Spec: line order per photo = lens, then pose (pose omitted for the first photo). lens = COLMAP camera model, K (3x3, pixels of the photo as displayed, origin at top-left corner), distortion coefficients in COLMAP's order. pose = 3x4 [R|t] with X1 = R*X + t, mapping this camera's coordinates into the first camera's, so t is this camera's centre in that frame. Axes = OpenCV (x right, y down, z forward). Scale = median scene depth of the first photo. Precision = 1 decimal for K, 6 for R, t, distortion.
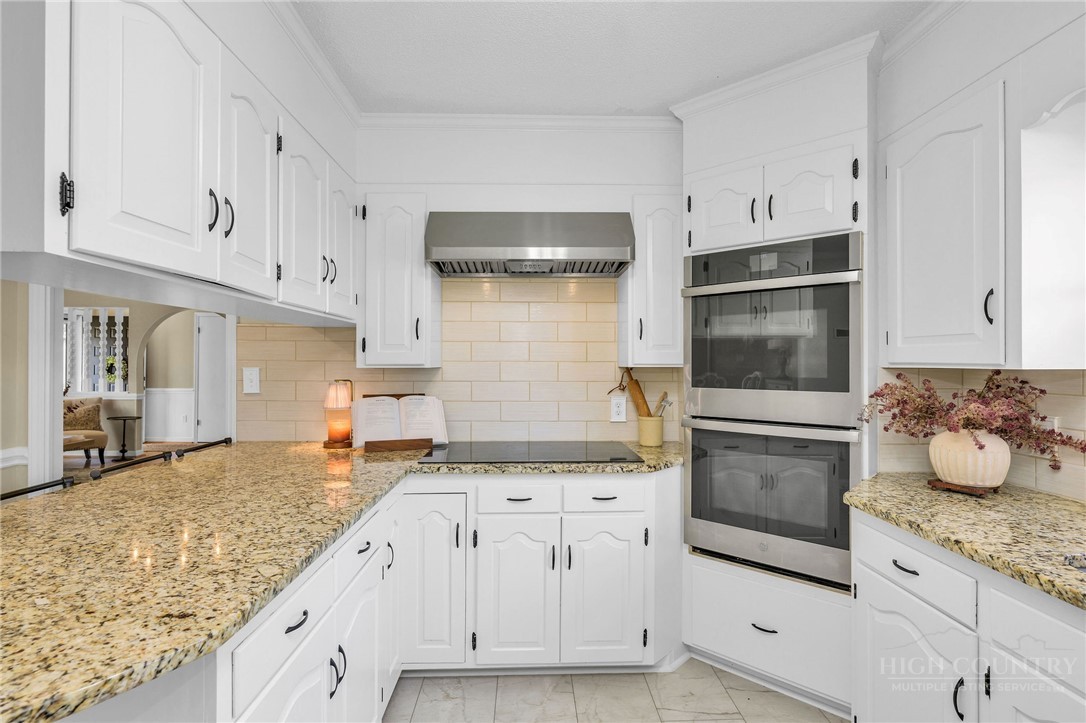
lens RADIAL K [[536.1, 0, 541.9], [0, 536.1, 360.2], [0, 0, 1]] dist [0.001278, 0.000795]
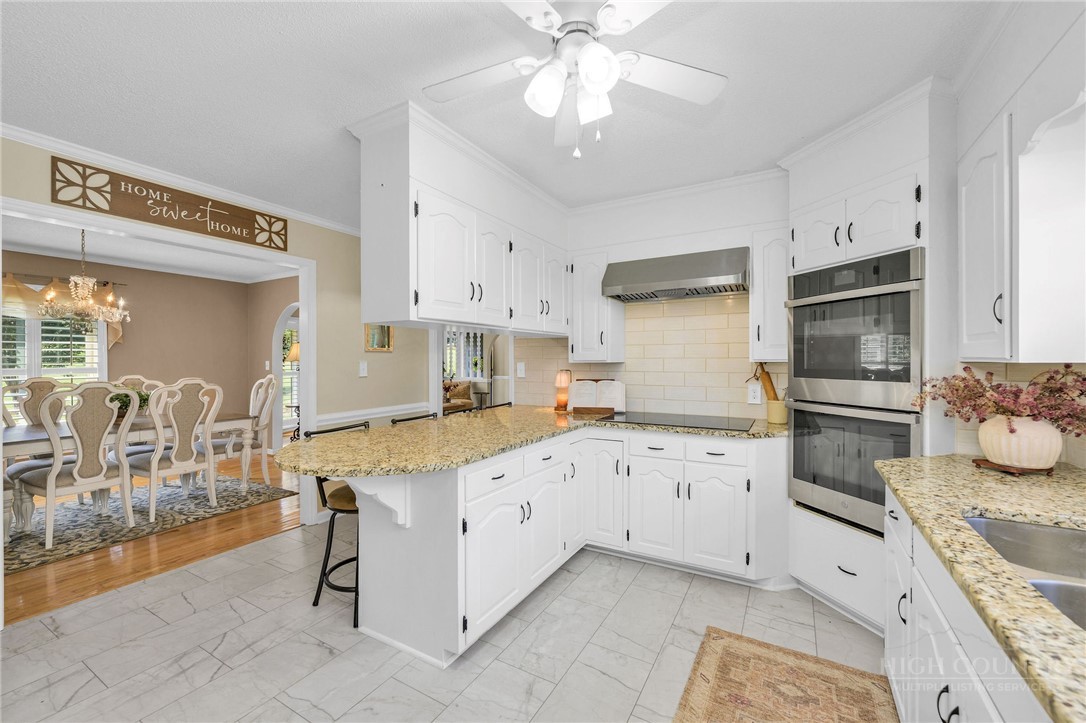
lens RADIAL K [[438.5, 0, 543.3], [0, 438.5, 360.7], [0, 0, 1]] dist [0.000517, 0.000194]
pose [[0.854549, -0.003162, -0.519362, 0.322343], [0.007253, 0.999957, 0.005846, -0.000101], [0.519321, -0.008763, 0.854534, -0.222100]]
